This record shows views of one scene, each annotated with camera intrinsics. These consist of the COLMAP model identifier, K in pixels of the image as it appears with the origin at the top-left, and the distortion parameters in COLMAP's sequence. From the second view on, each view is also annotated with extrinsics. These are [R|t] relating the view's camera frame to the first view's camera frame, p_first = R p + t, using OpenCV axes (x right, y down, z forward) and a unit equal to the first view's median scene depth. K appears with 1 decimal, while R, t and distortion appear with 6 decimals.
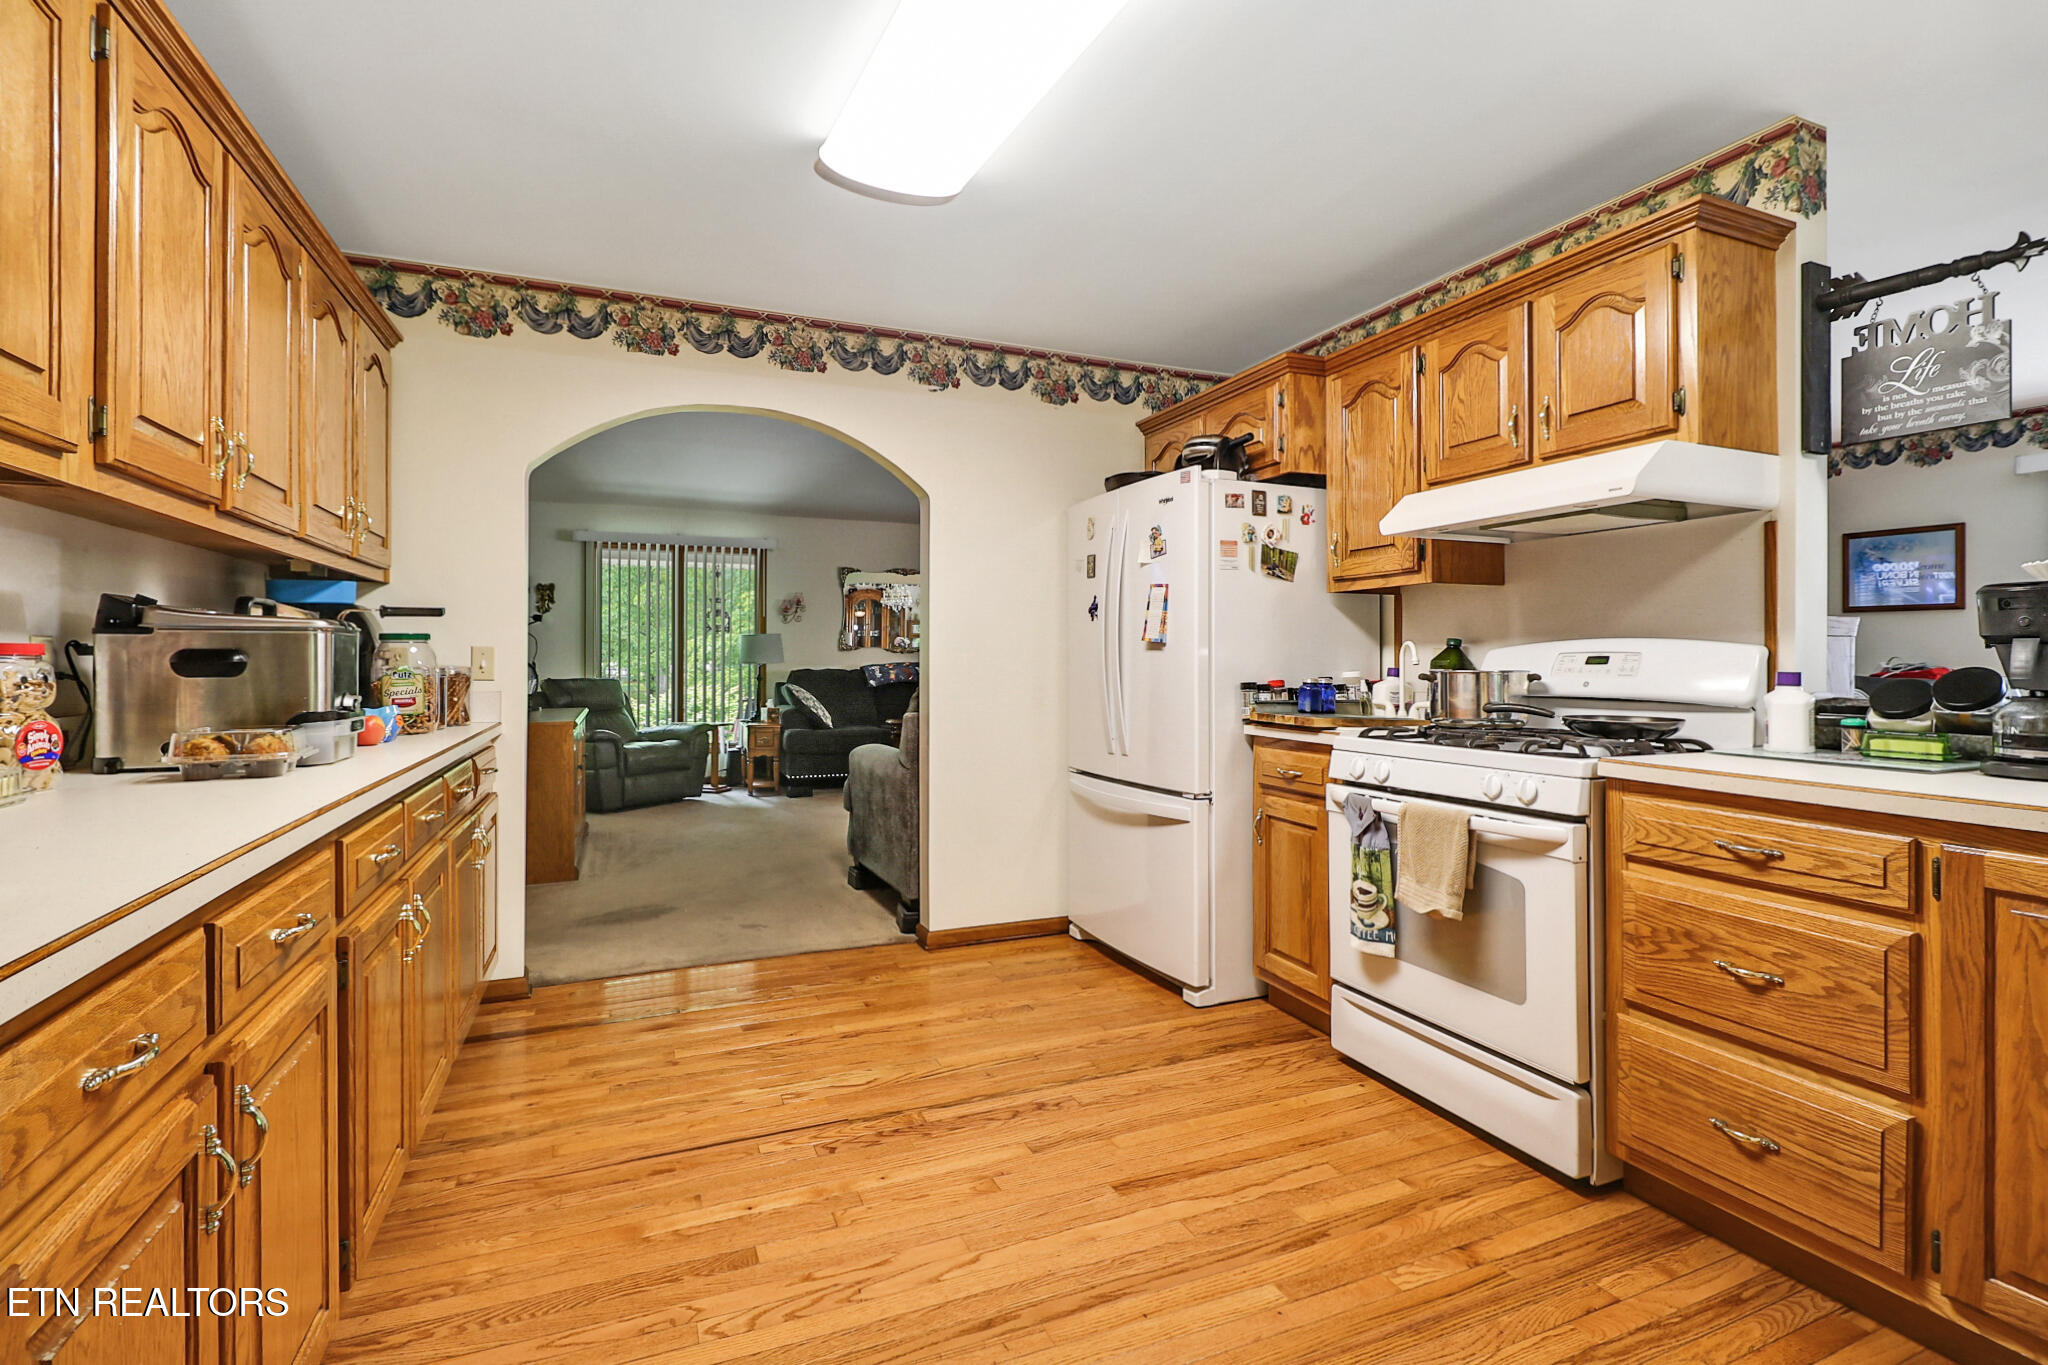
lens RADIAL K [[946.4, 0, 1009.5], [0, 946.4, 660.4], [0, 0, 1]] dist [-0.008997, -0.006859]
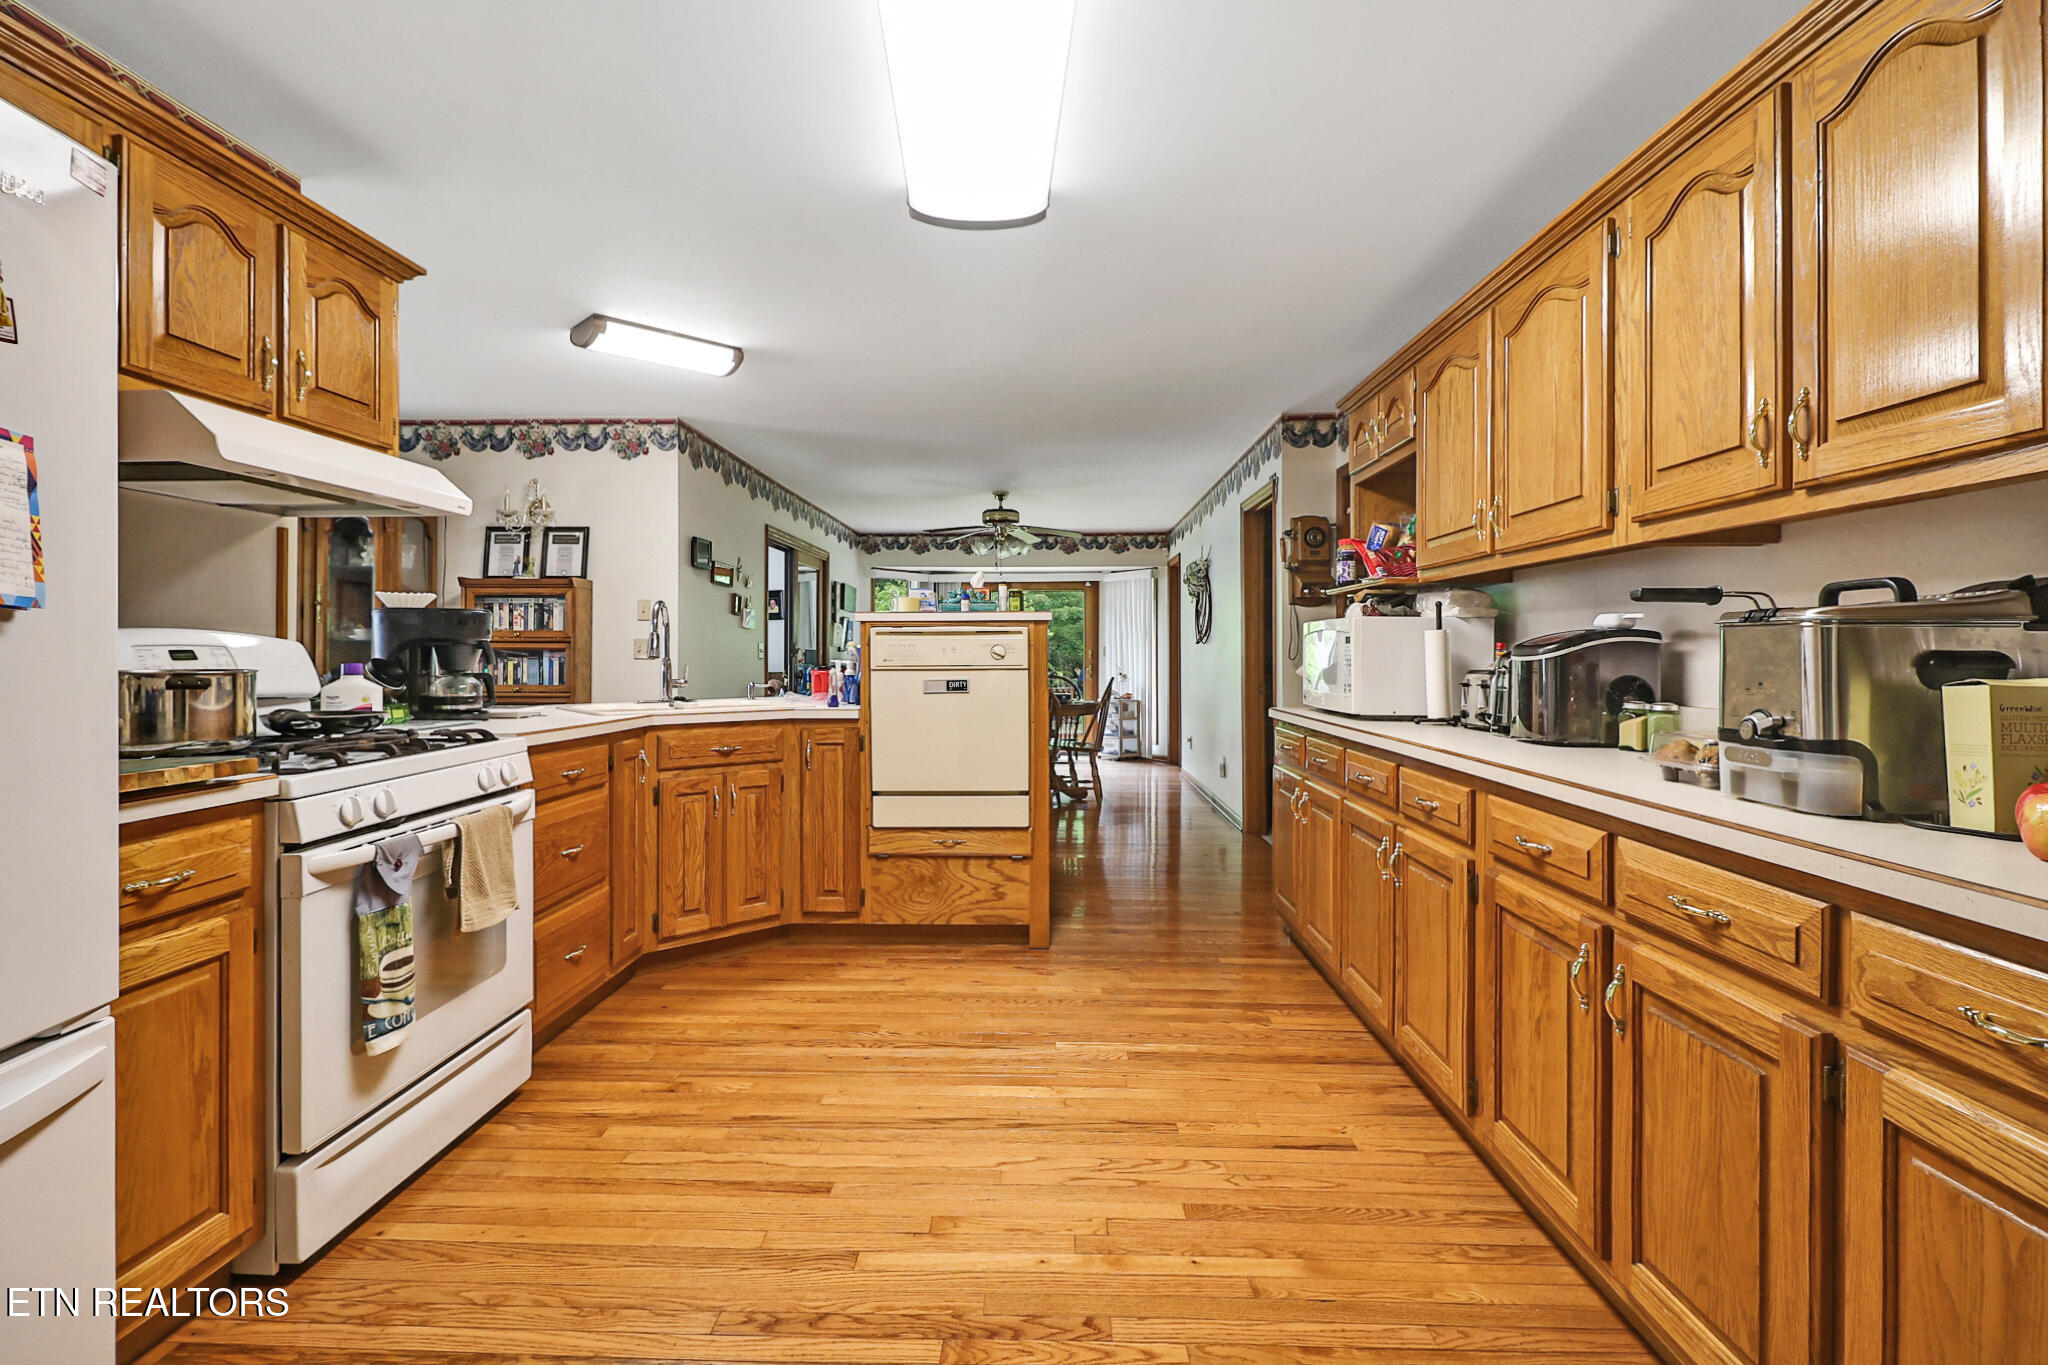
lens RADIAL K [[946.4, 0, 1014.7], [0, 946.4, 675.2], [0, 0, 1]] dist [-0.008997, -0.006859]
pose [[-0.916578, -0.009605, 0.399740, -0.443729], [-0.003583, 0.999869, 0.015808, 0.002593], [-0.399839, 0.013057, -0.916492, 1.769844]]
